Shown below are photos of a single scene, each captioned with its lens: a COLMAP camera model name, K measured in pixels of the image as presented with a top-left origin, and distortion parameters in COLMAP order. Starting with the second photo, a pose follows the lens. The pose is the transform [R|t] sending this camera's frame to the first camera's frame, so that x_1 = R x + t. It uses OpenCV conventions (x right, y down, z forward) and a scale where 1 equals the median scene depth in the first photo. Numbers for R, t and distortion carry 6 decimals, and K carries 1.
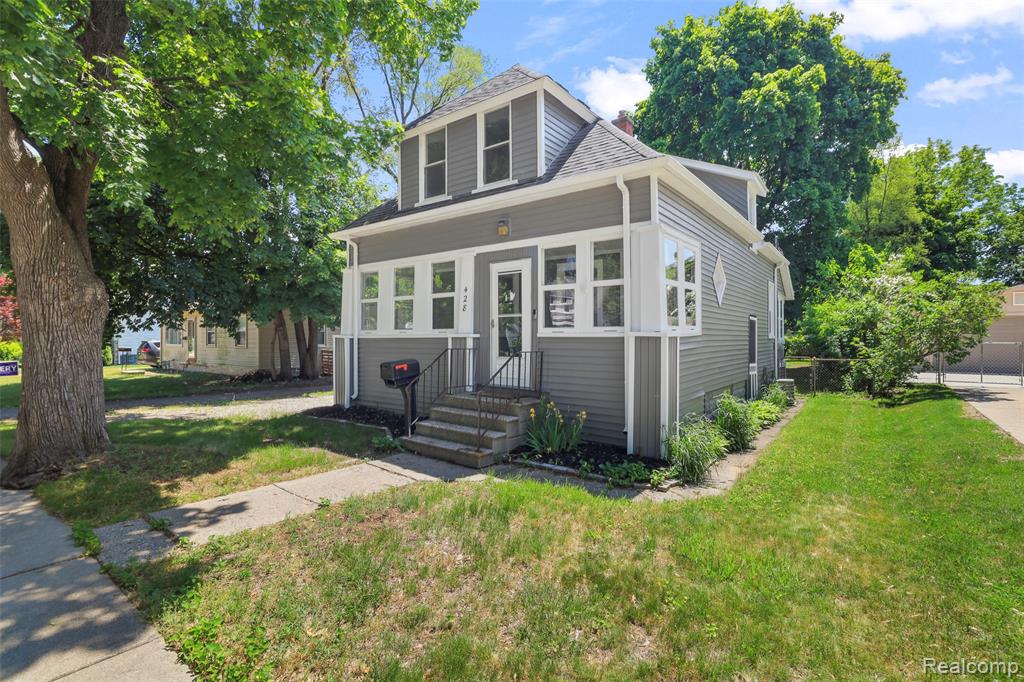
lens RADIAL K [[471.7, 0, 506.9], [0, 471.7, 341.6], [0, 0, 1]] dist [-0.009842, -0.000090]
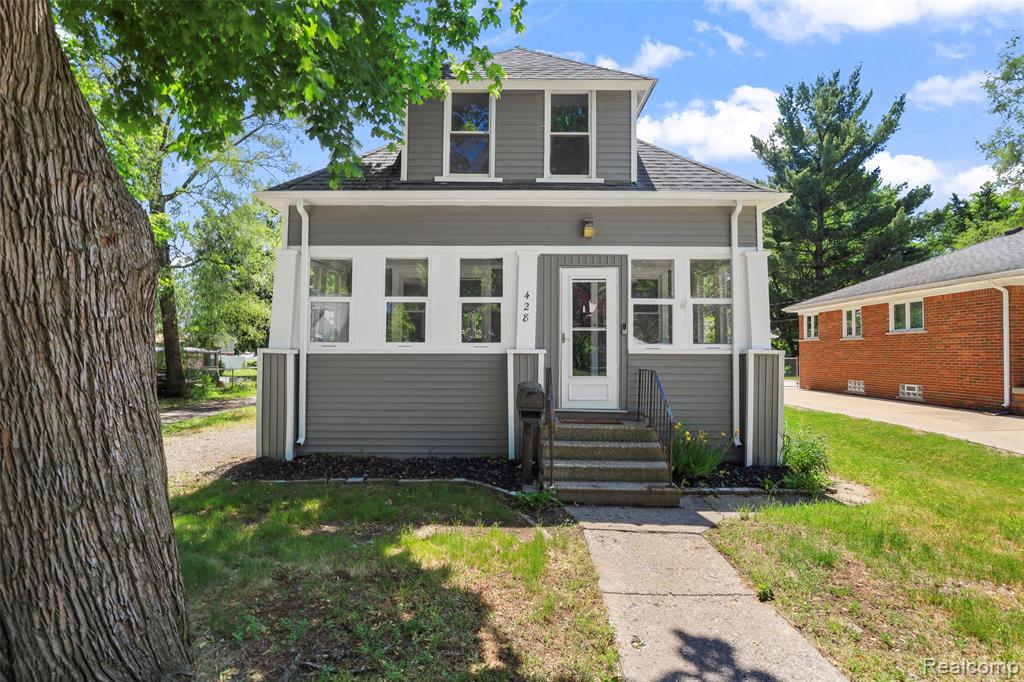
lens RADIAL K [[471.7, 0, 509.4], [0, 471.7, 347.3], [0, 0, 1]] dist [-0.009842, -0.000090]
pose [[0.801549, 0.011687, 0.597815, -0.629385], [0.001401, 0.999770, -0.021422, -0.002685], [-0.597927, 0.018008, 0.801348, 0.374622]]
